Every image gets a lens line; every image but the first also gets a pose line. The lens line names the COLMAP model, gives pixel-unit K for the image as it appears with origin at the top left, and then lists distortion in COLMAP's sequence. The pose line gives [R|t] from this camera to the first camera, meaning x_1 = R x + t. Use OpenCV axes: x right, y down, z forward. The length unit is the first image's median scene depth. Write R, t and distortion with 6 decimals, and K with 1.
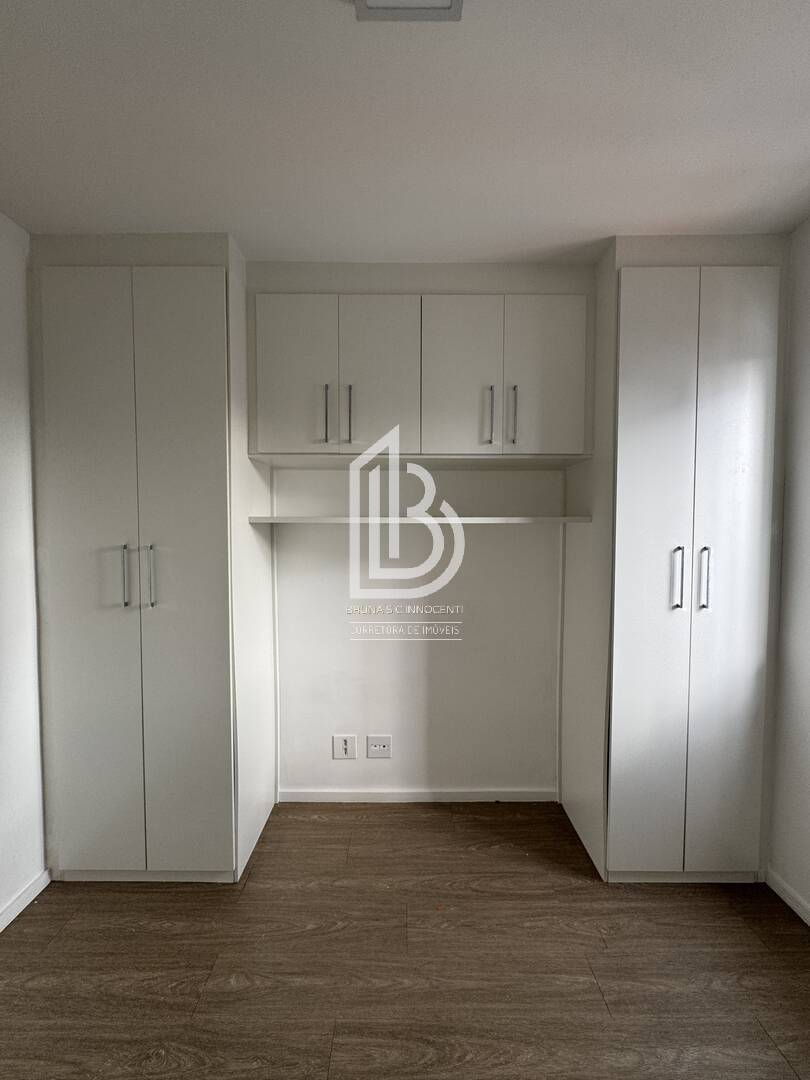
lens RADIAL K [[432.4, 0, 405.6], [0, 432.4, 538.1], [0, 0, 1]] dist [-0.003628, 0.000117]
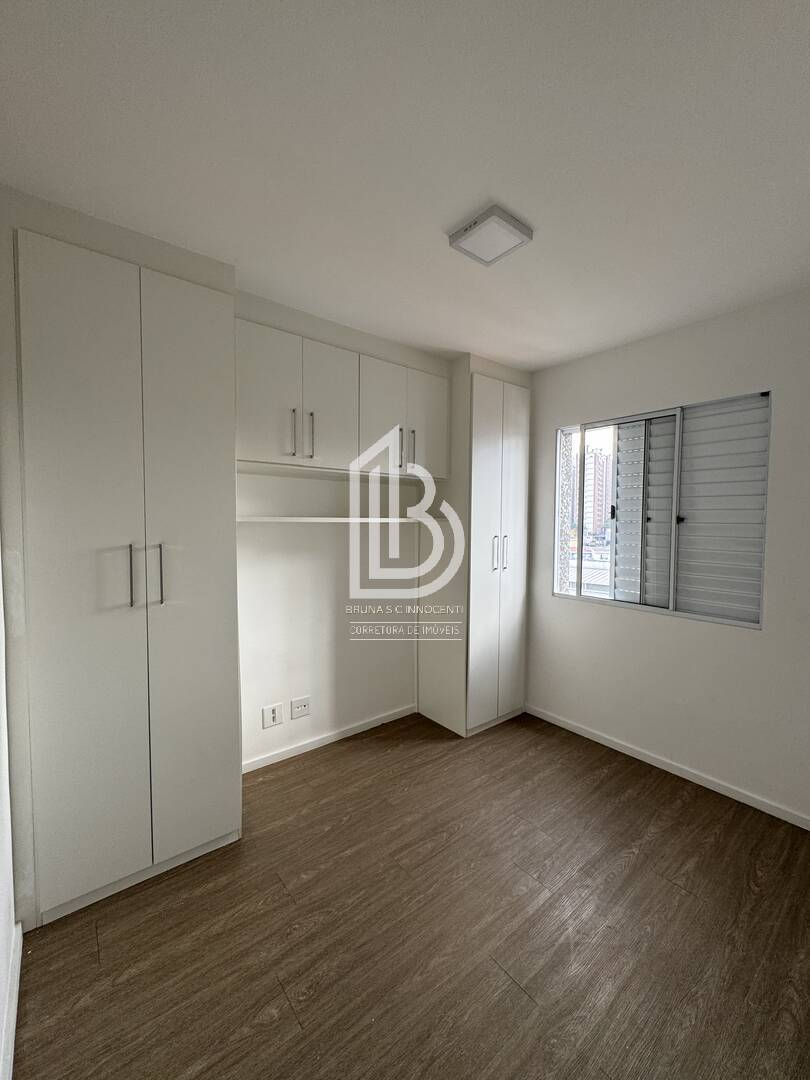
lens RADIAL K [[432.4, 0, 406.5], [0, 432.4, 538.0], [0, 0, 1]] dist [-0.003628, 0.000117]
pose [[0.781539, -0.023247, 0.623423, -0.761211], [0.018461, 0.999730, 0.014136, -0.000823], [-0.623583, 0.000461, 0.781757, -0.166215]]
